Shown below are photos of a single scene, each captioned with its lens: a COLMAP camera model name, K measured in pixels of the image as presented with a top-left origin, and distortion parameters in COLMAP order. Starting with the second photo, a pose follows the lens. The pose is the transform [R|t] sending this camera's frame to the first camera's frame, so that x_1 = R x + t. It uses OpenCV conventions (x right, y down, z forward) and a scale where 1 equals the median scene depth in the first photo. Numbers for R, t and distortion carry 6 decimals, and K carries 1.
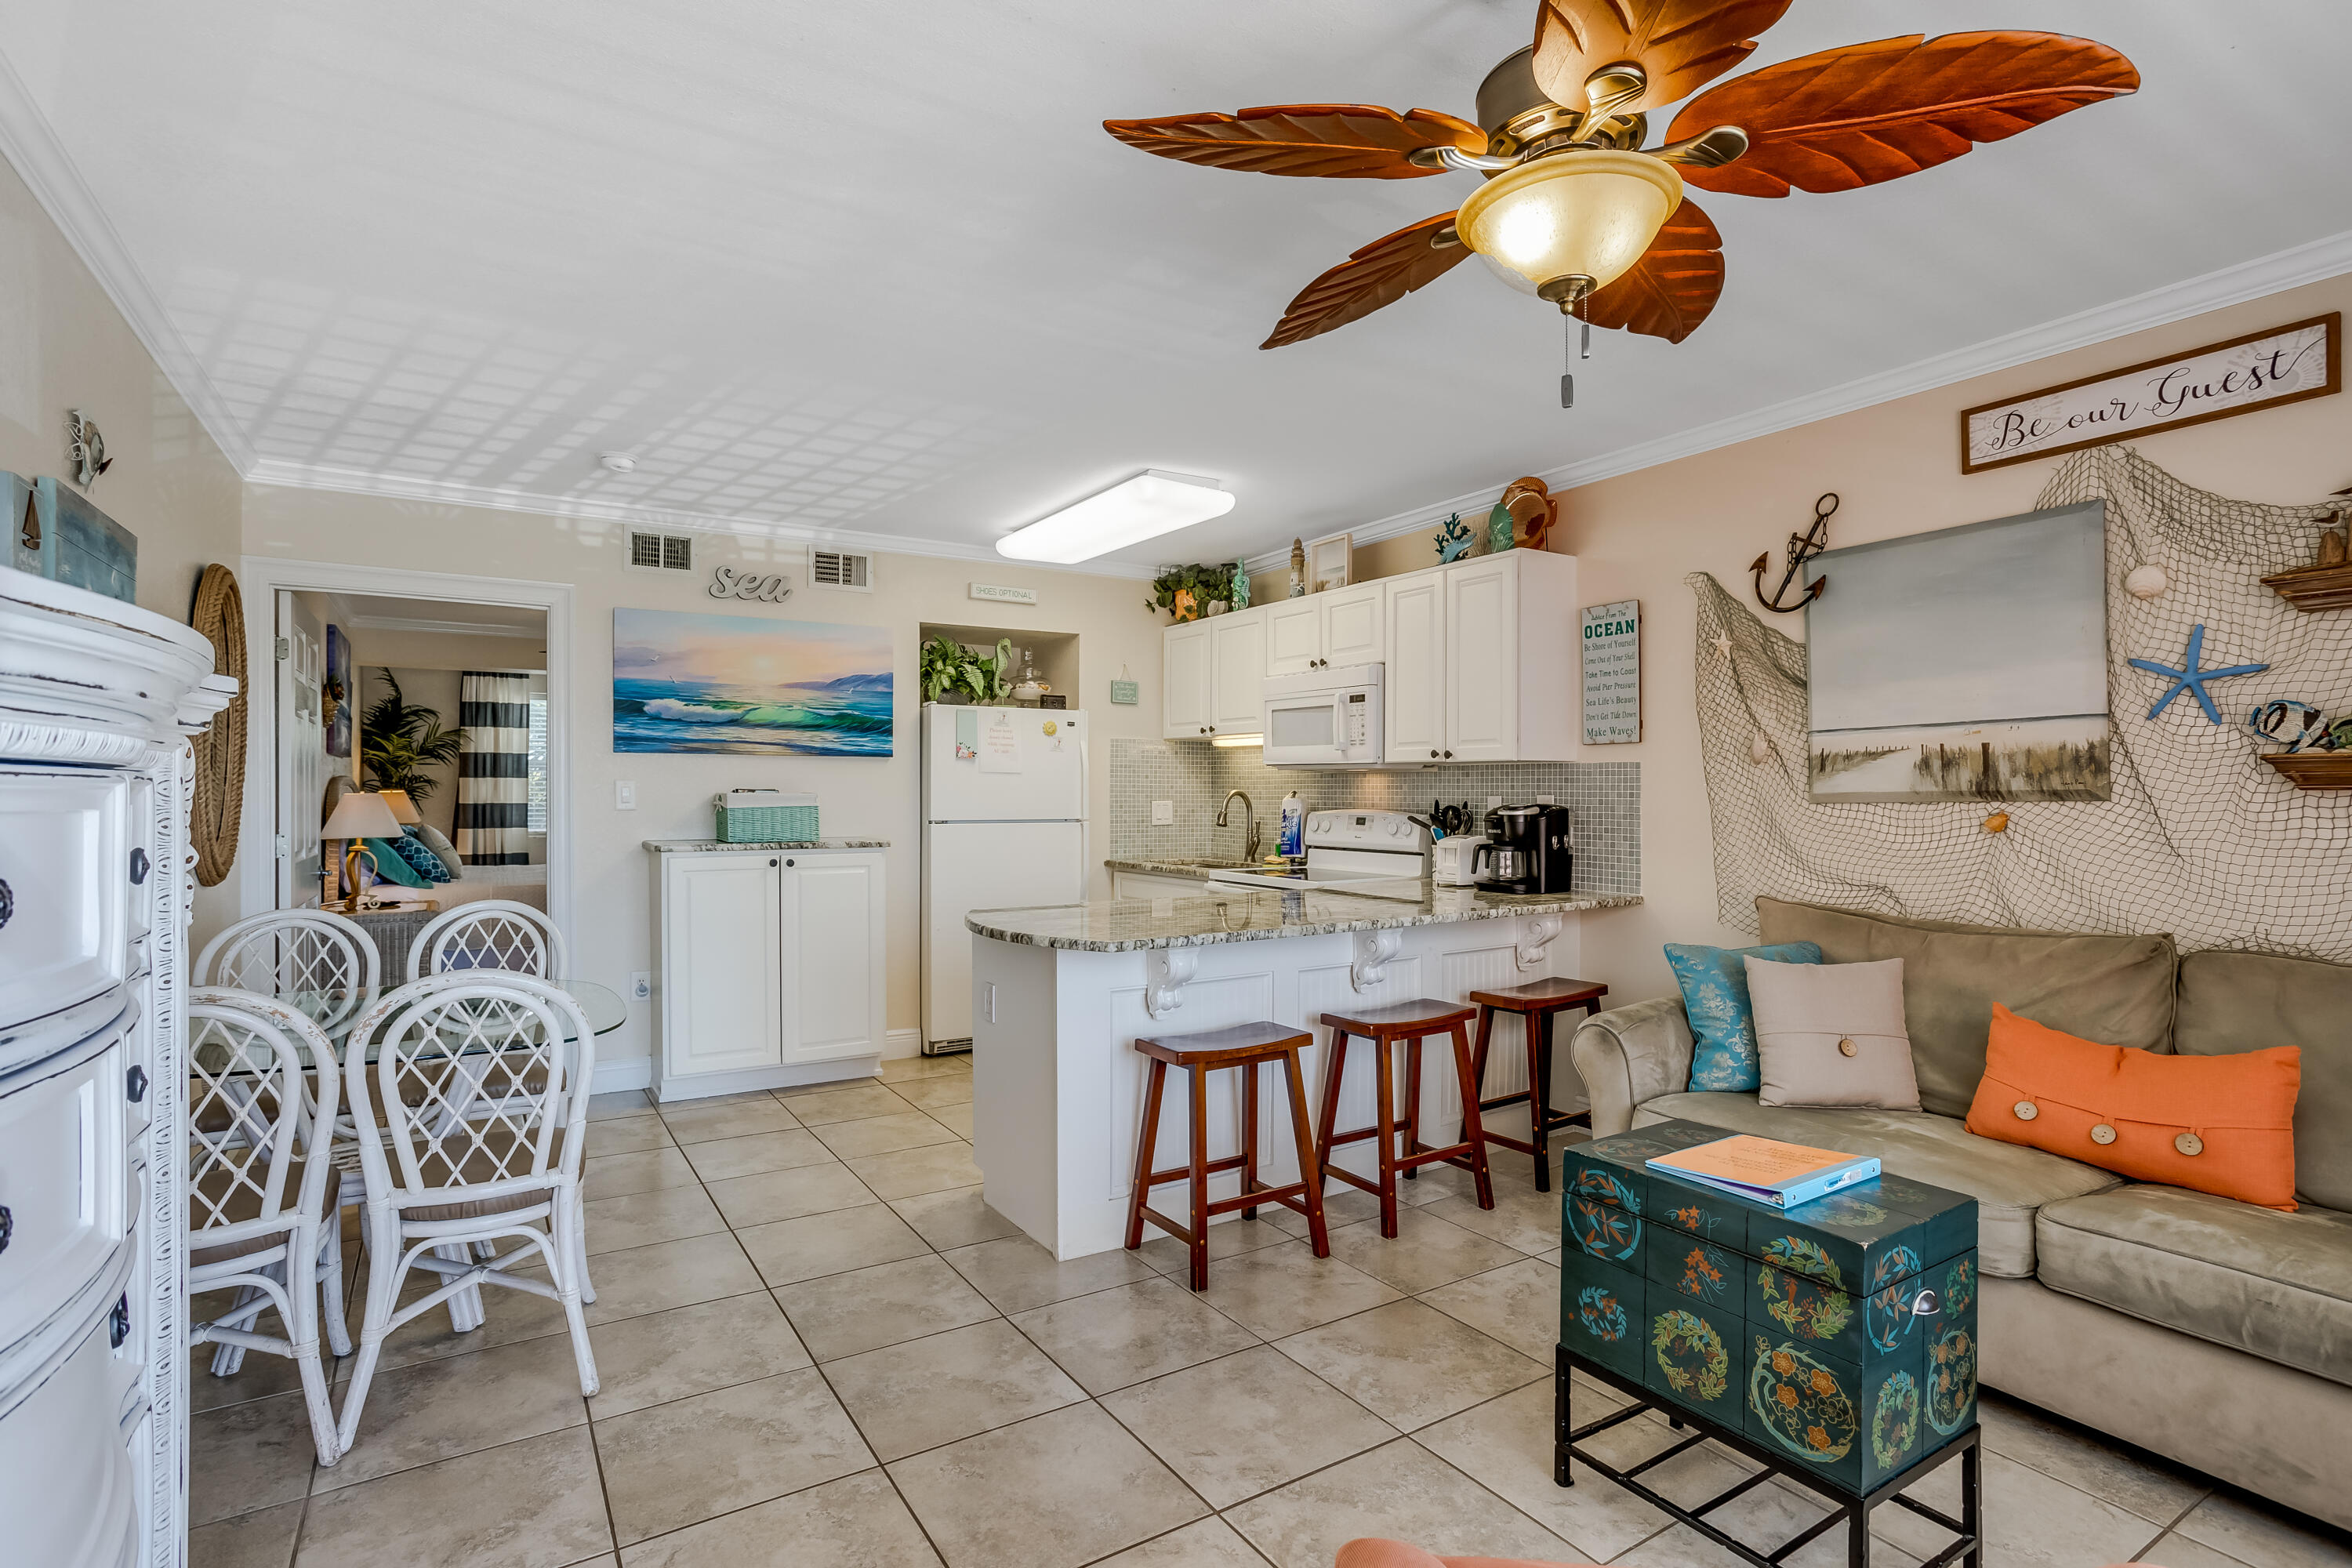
lens RADIAL K [[1147.9, 0, 1157.4], [0, 1147.9, 784.0], [0, 0, 1]] dist [-0.044412, 0.027723]
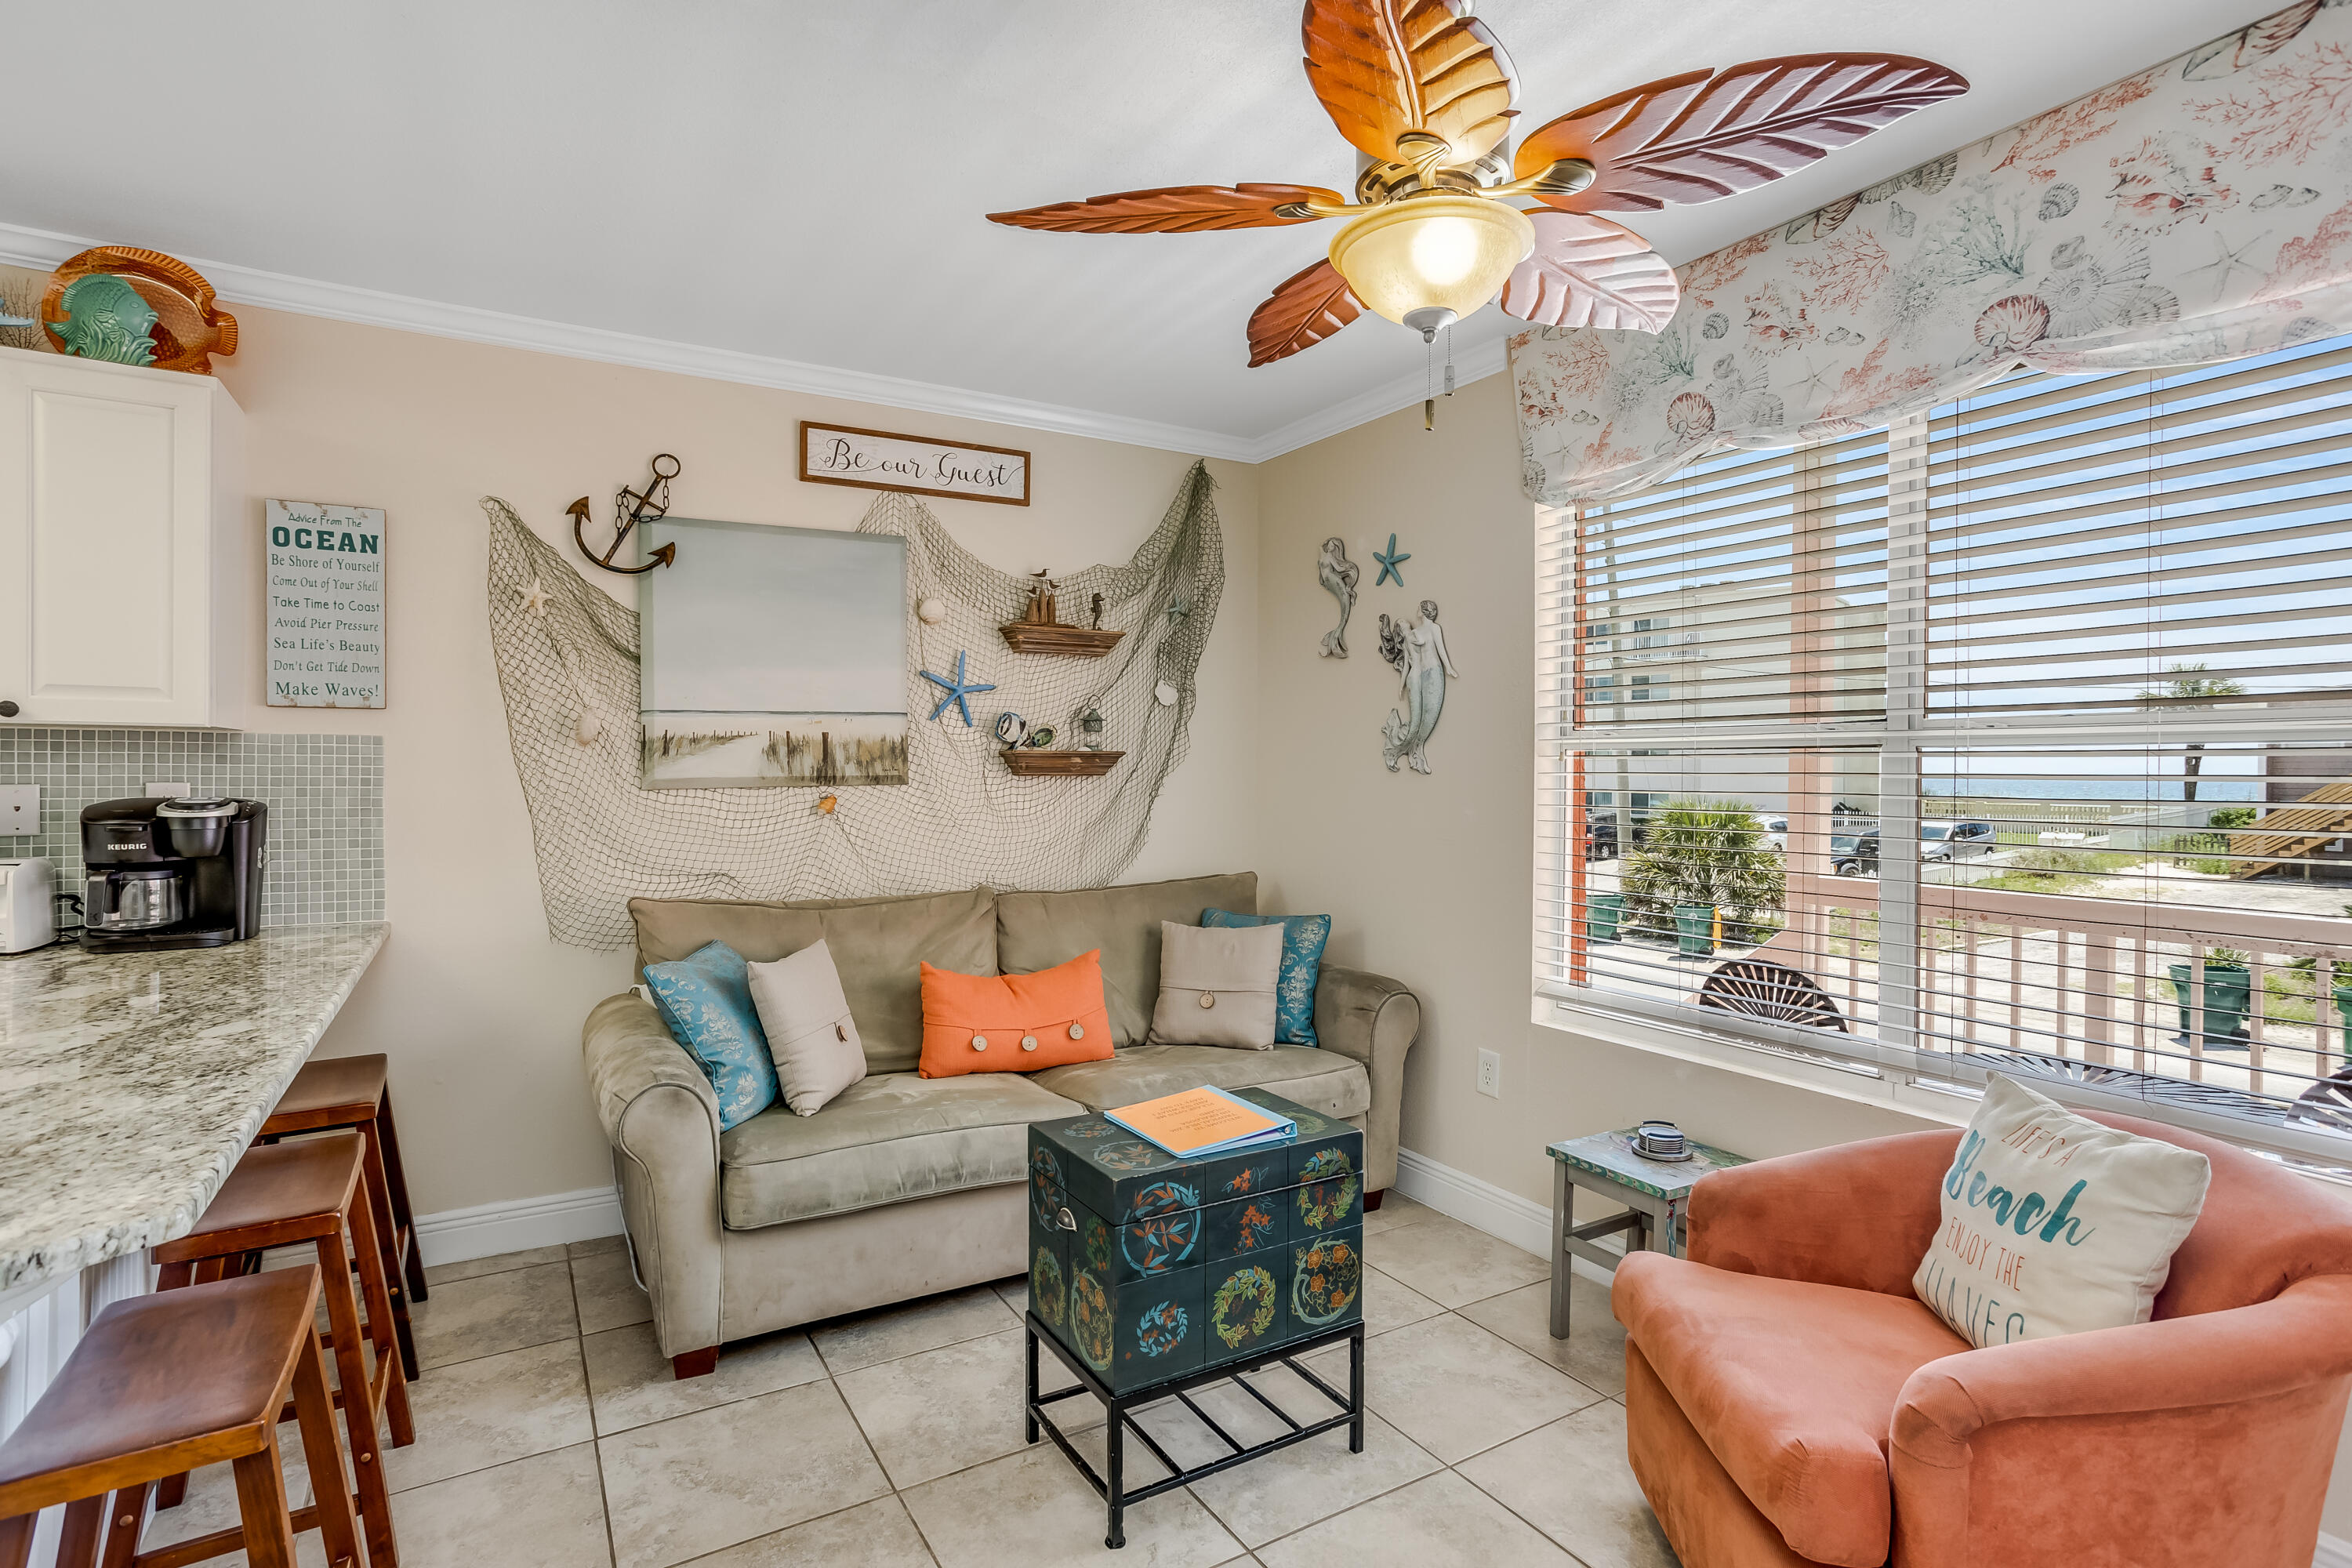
lens RADIAL K [[1147.9, 0, 1168.6], [0, 1147.9, 781.2], [0, 0, 1]] dist [-0.044412, 0.027723]
pose [[0.014761, -0.011111, 0.999829, -0.263816], [-0.009775, 0.999889, 0.011256, -0.003429], [-0.999843, -0.009939, 0.014651, 0.459344]]
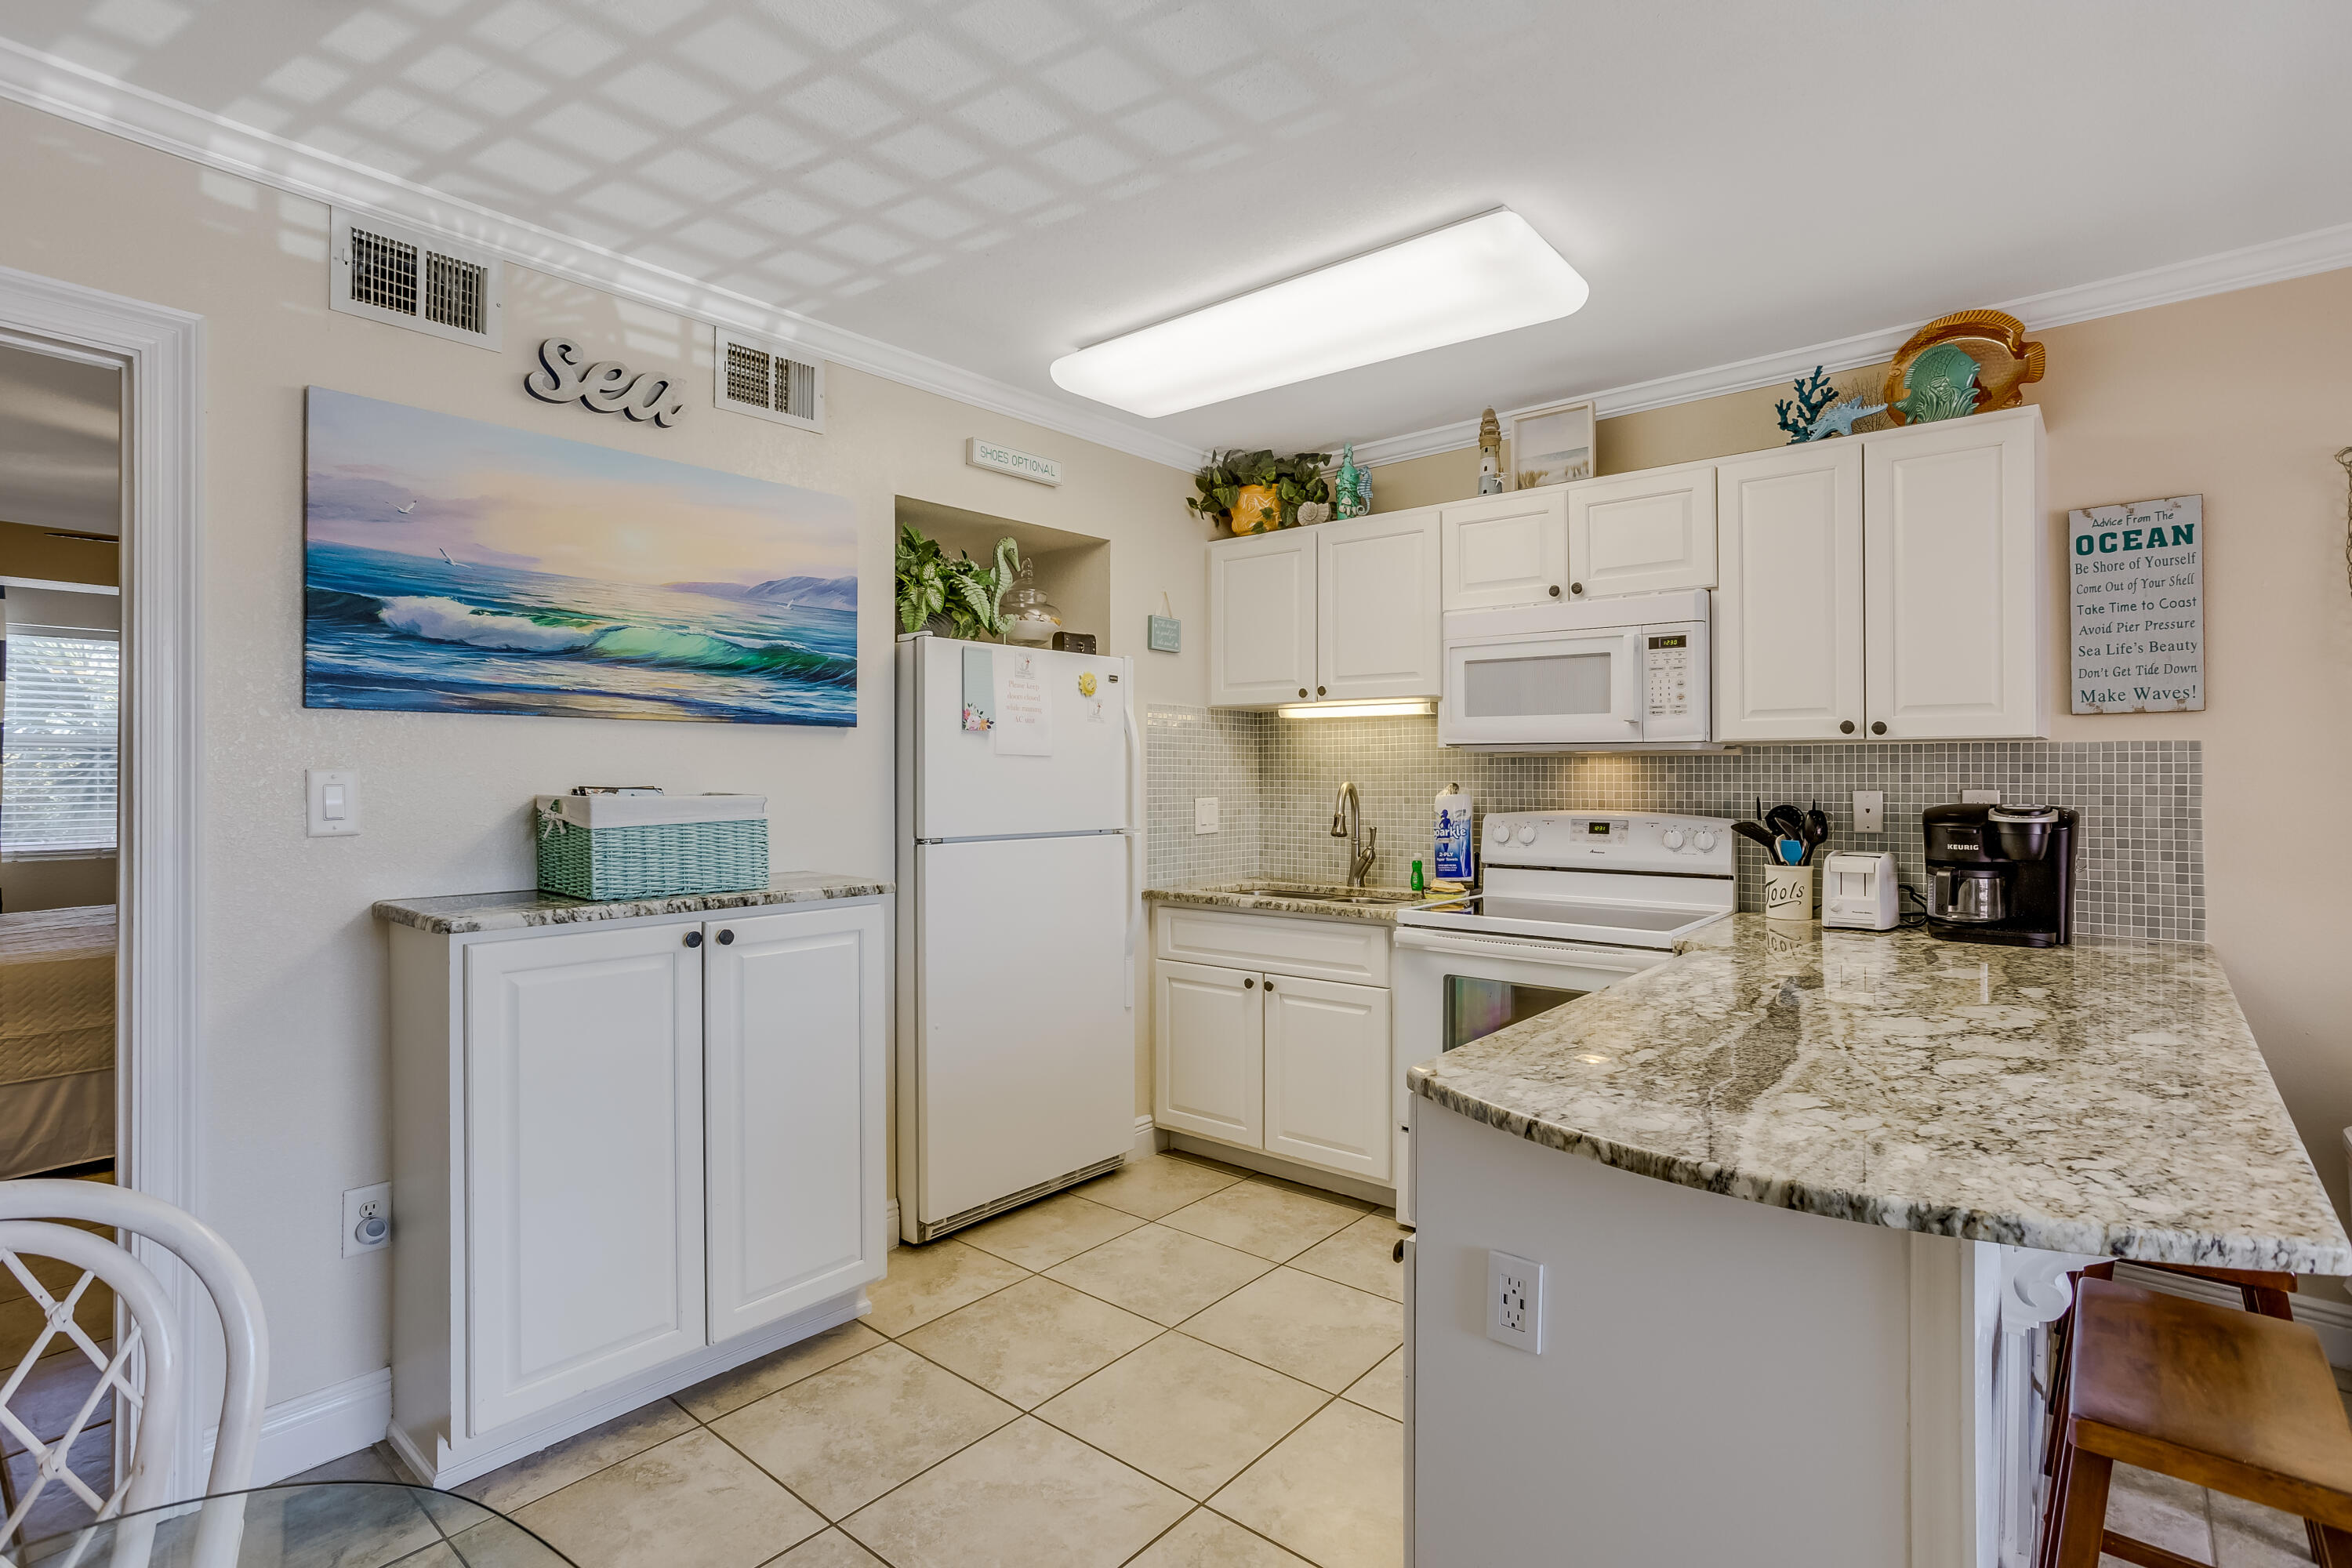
lens RADIAL K [[1136.1, 0, 1169.4], [0, 1136.1, 760.7], [0, 0, 1]] dist [-0.020240, 0.007741]
pose [[0.951824, 0.000553, 0.306645, -0.320549], [0.001613, 0.999976, -0.006811, -0.003969], [-0.306641, 0.006978, 0.951800, 0.525791]]
